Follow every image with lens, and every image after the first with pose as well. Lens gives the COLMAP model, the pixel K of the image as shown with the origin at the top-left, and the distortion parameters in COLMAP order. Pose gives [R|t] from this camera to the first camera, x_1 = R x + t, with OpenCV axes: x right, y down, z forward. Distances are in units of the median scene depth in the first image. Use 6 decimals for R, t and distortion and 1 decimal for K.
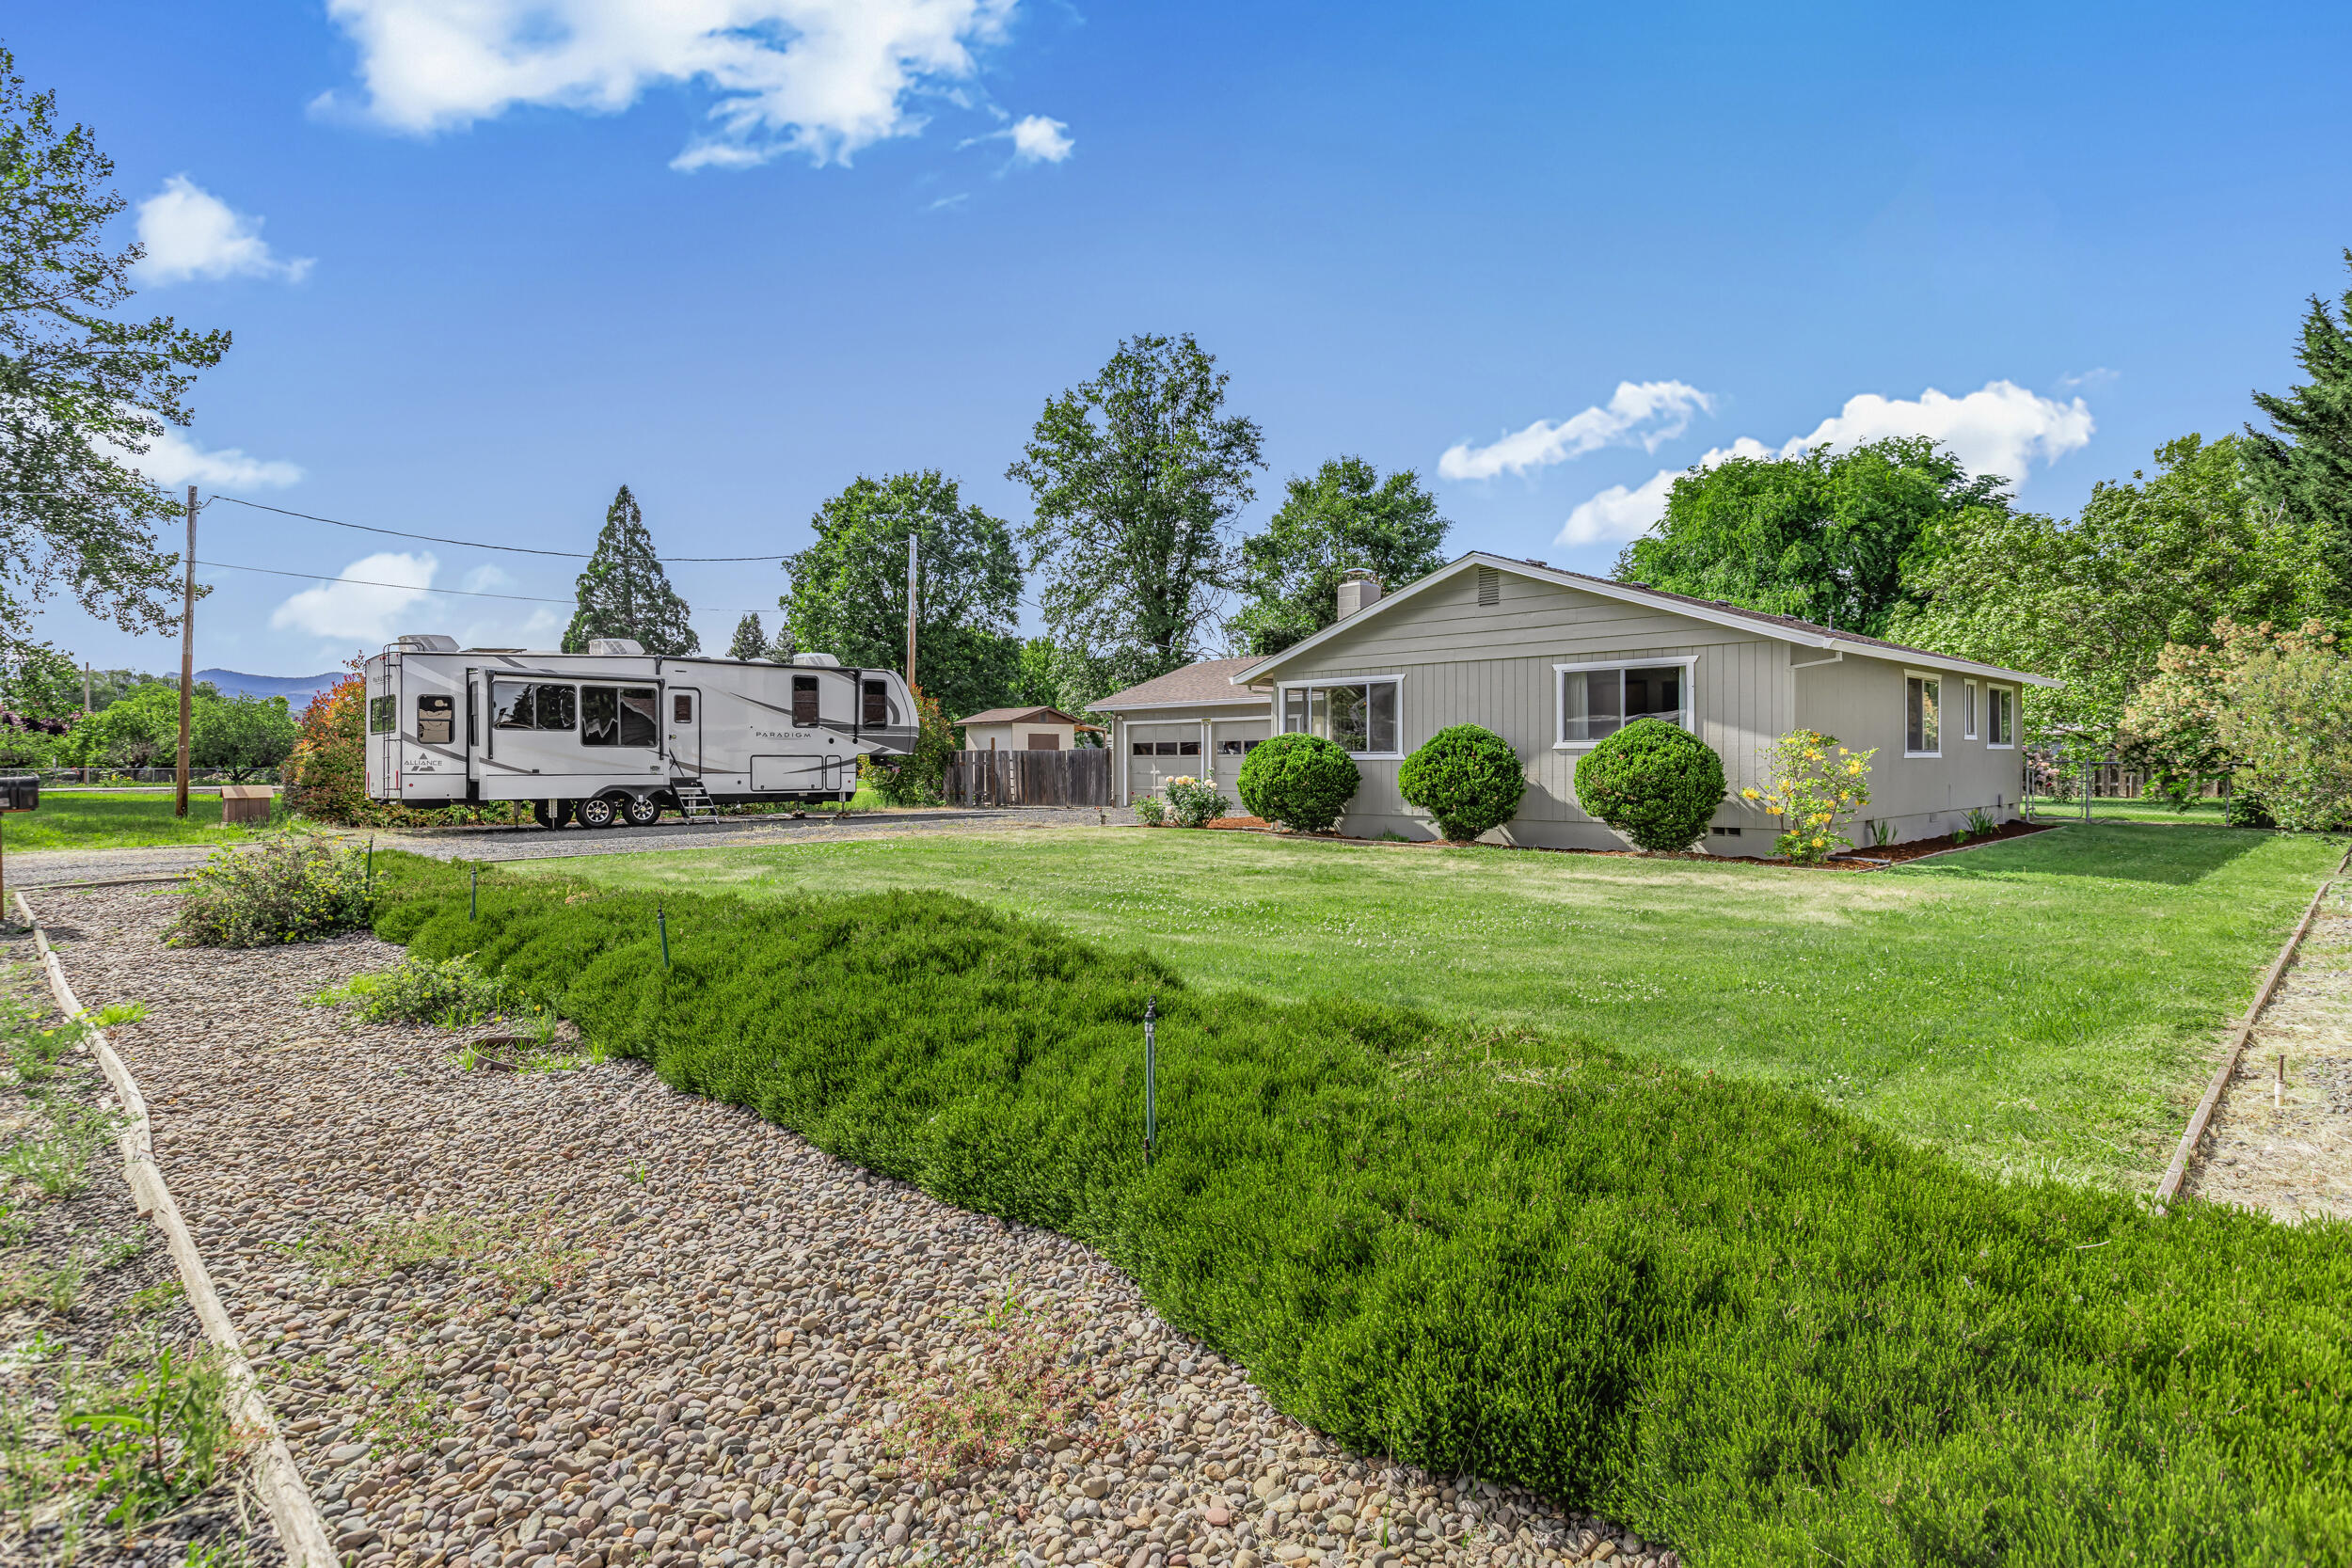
lens RADIAL K [[1228.8, 0, 1168.4], [0, 1228.8, 776.0], [0, 0, 1]] dist [0.006154, 0.000374]
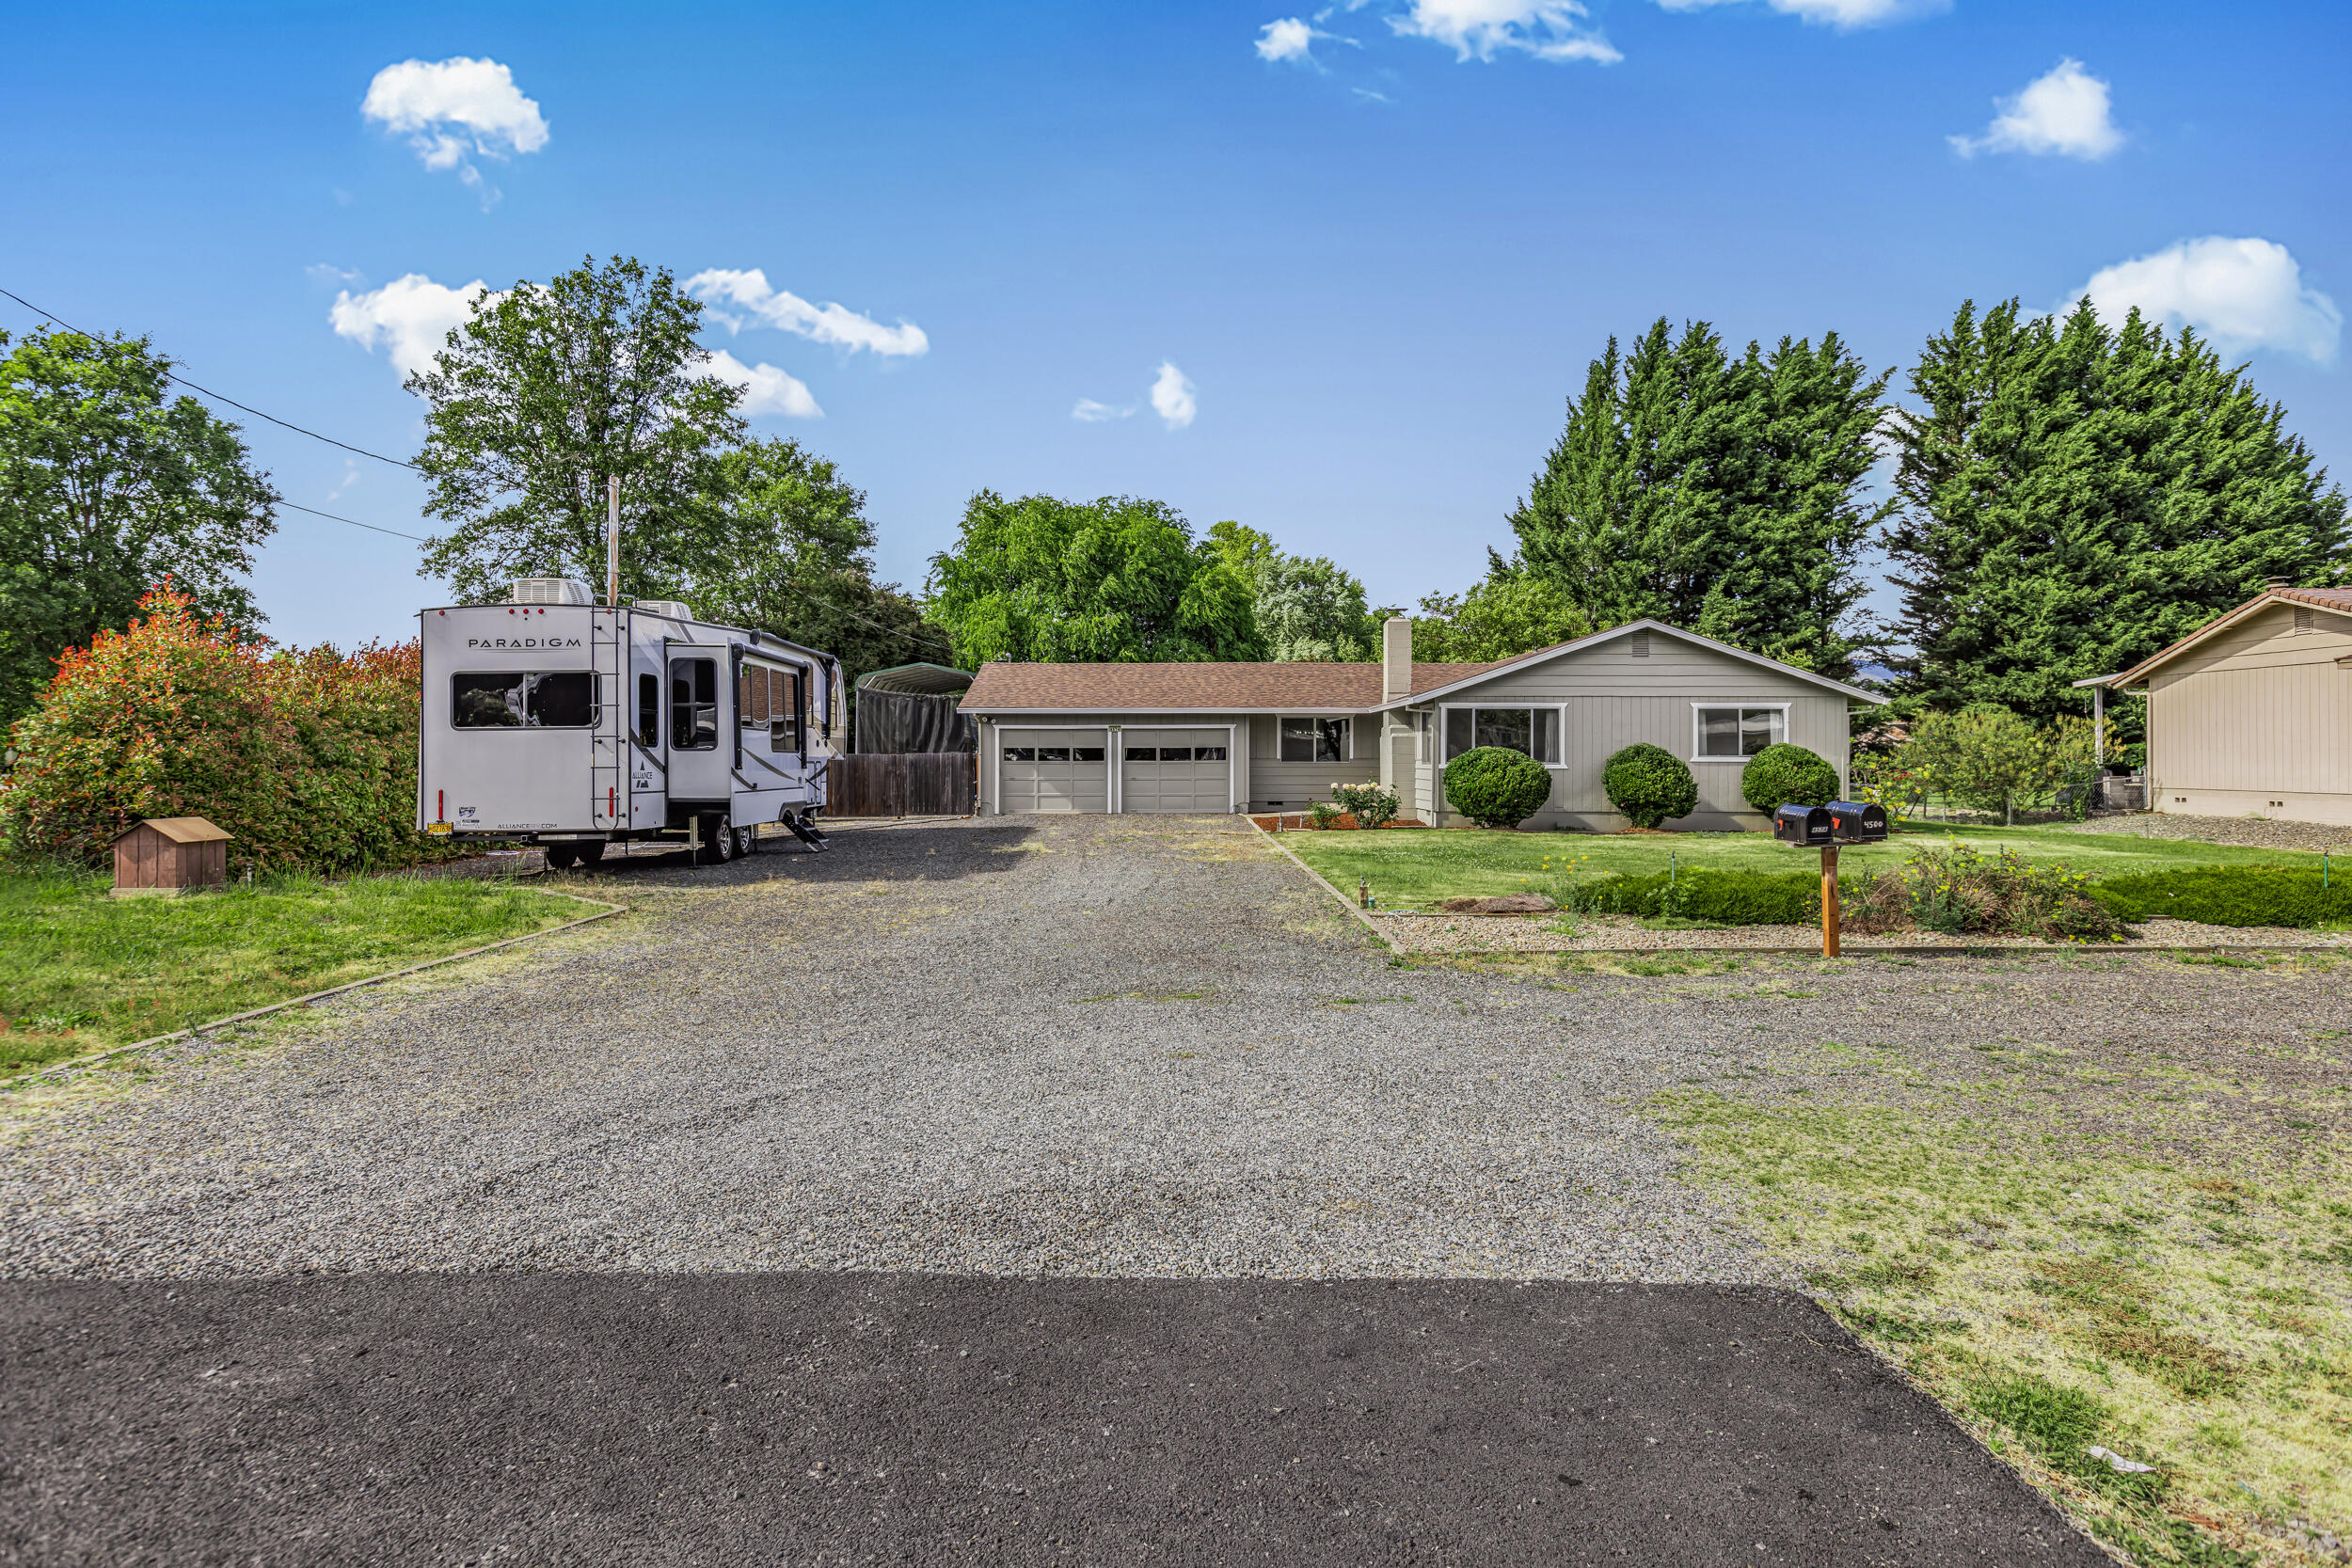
lens RADIAL K [[1284.1, 0, 1167.1], [0, 1284.1, 762.0], [0, 0, 1]] dist [0.001757, -0.002622]
pose [[0.704716, 0.002121, 0.709486, -0.693394], [0.005853, 0.999944, -0.008804, -0.006871], [-0.709465, 0.010357, 0.704664, 0.219706]]
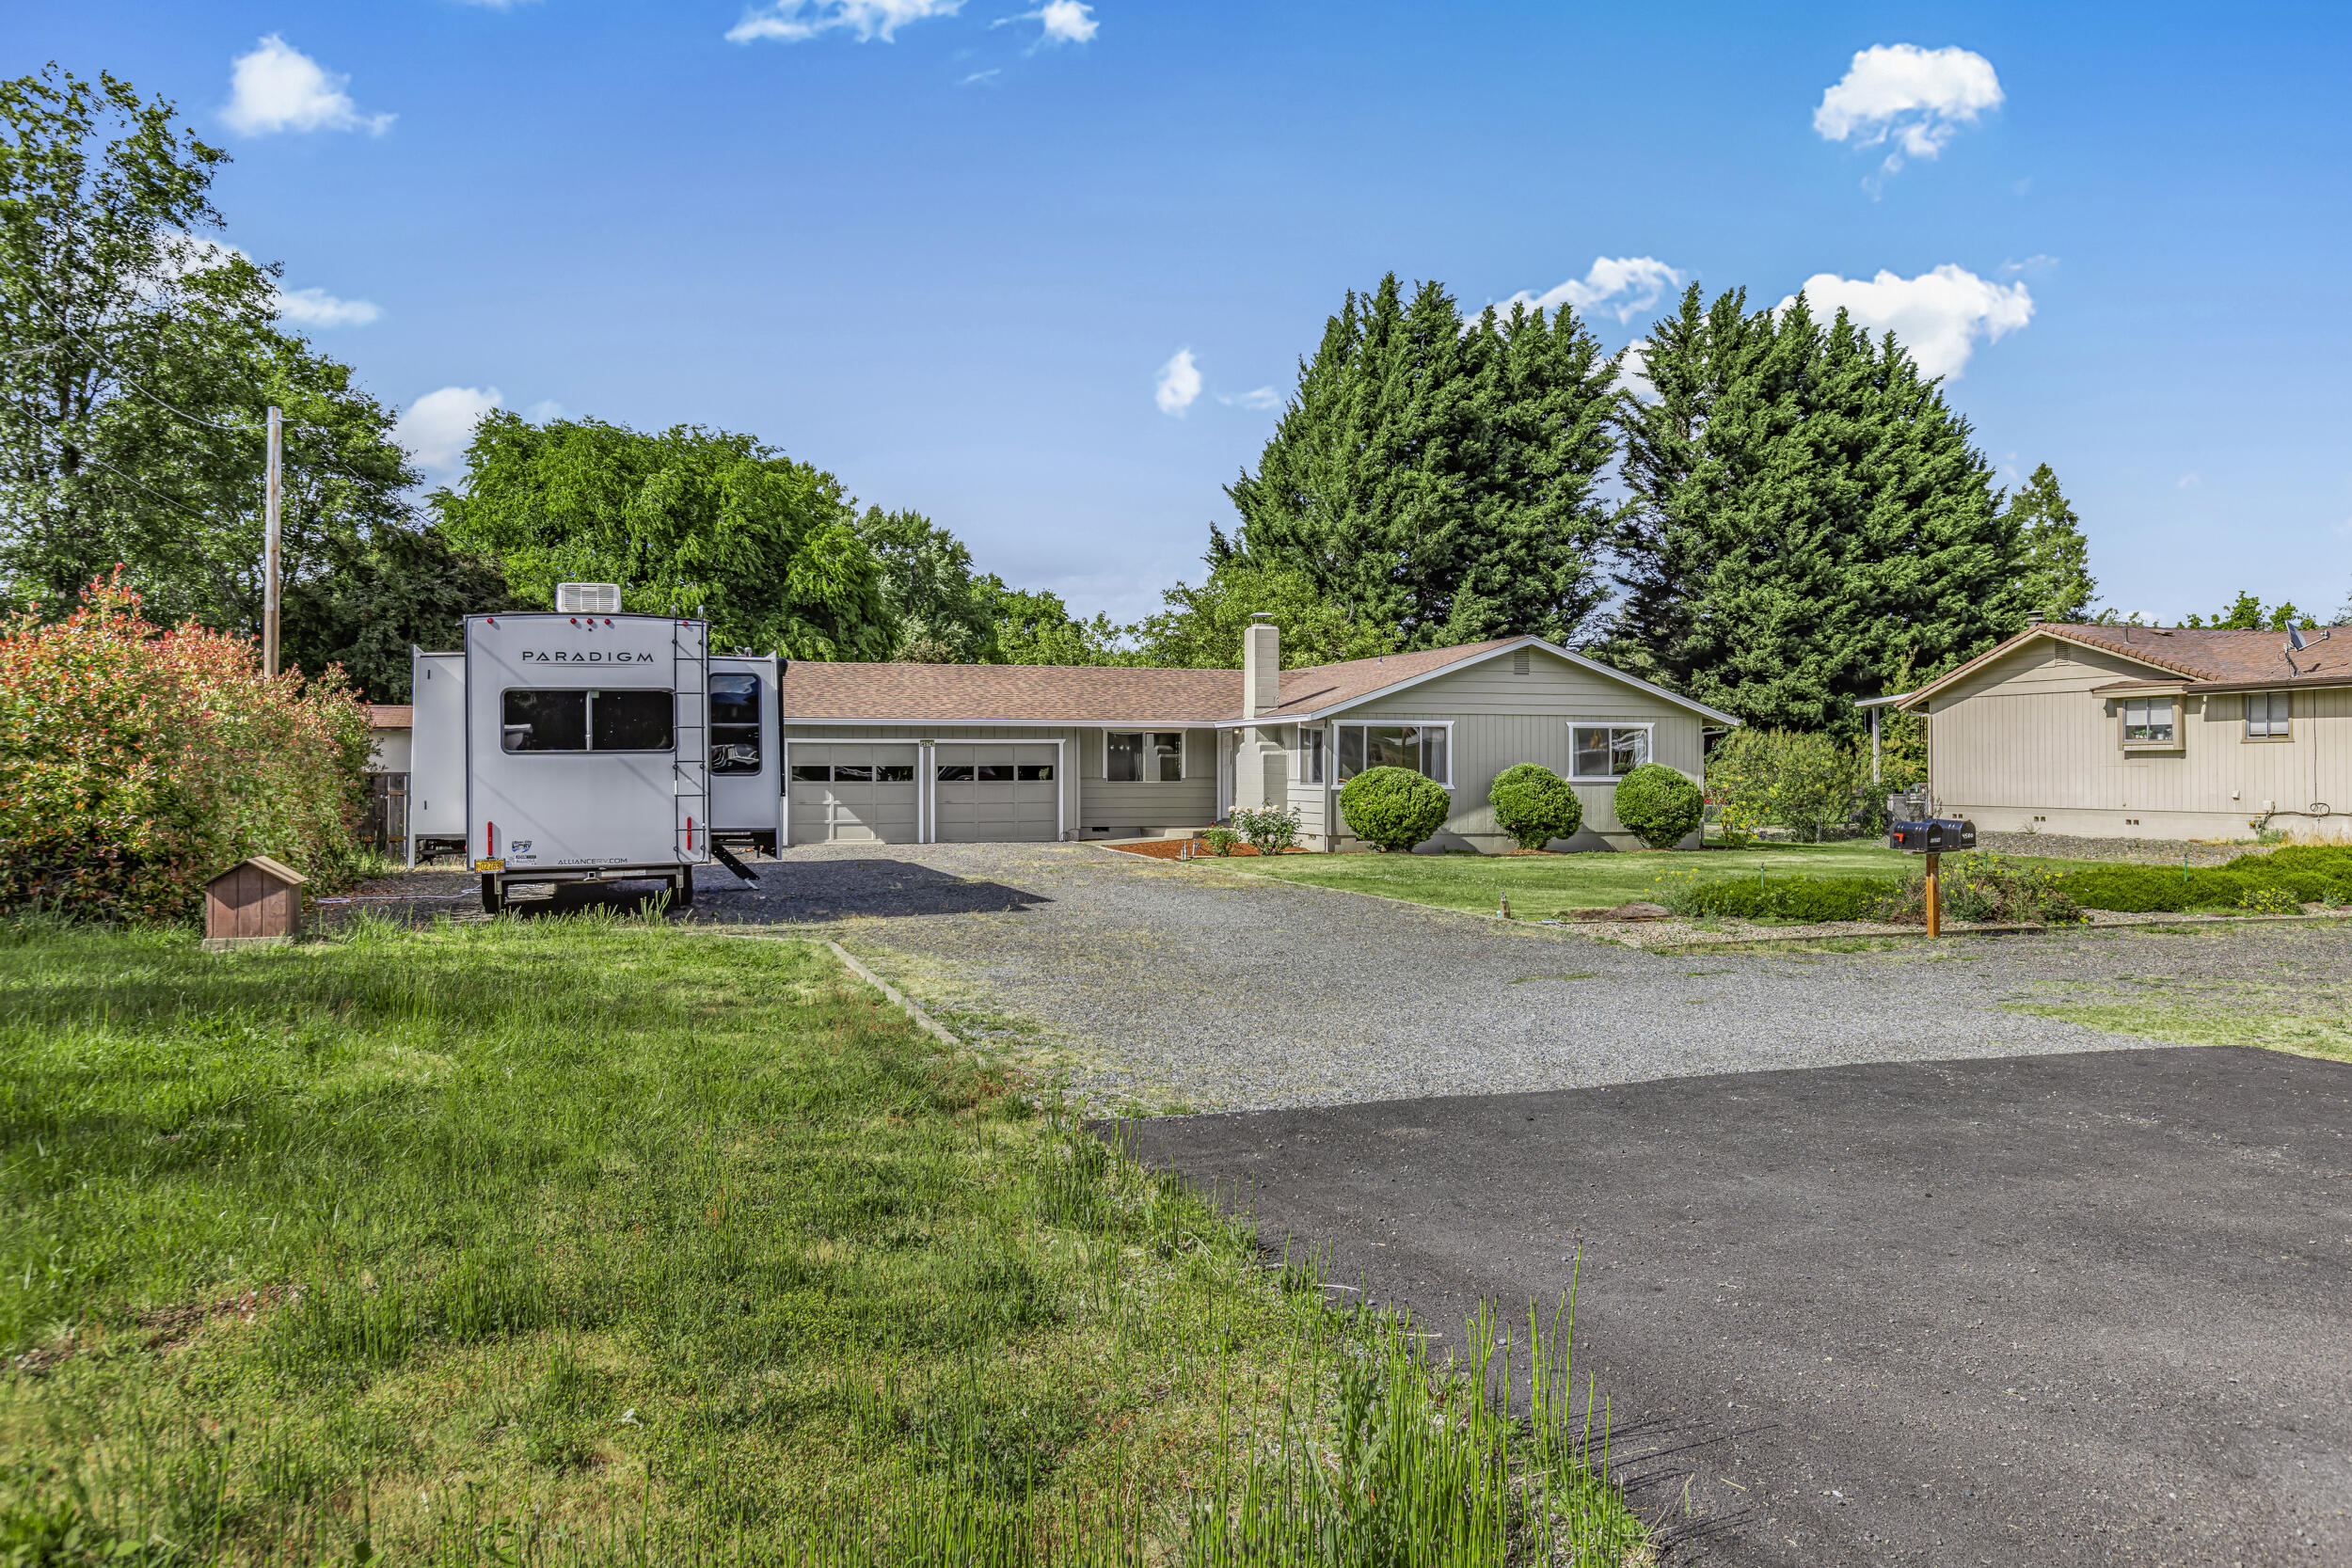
lens RADIAL K [[1711.7, 0, 1178.7], [0, 1711.7, 789.9], [0, 0, 1]] dist [0.000490, -0.003072]
pose [[0.446209, -0.006164, 0.894907, -0.969473], [0.009328, 0.999954, 0.002237, -0.012404], [-0.894880, 0.007350, 0.446246, 0.302457]]
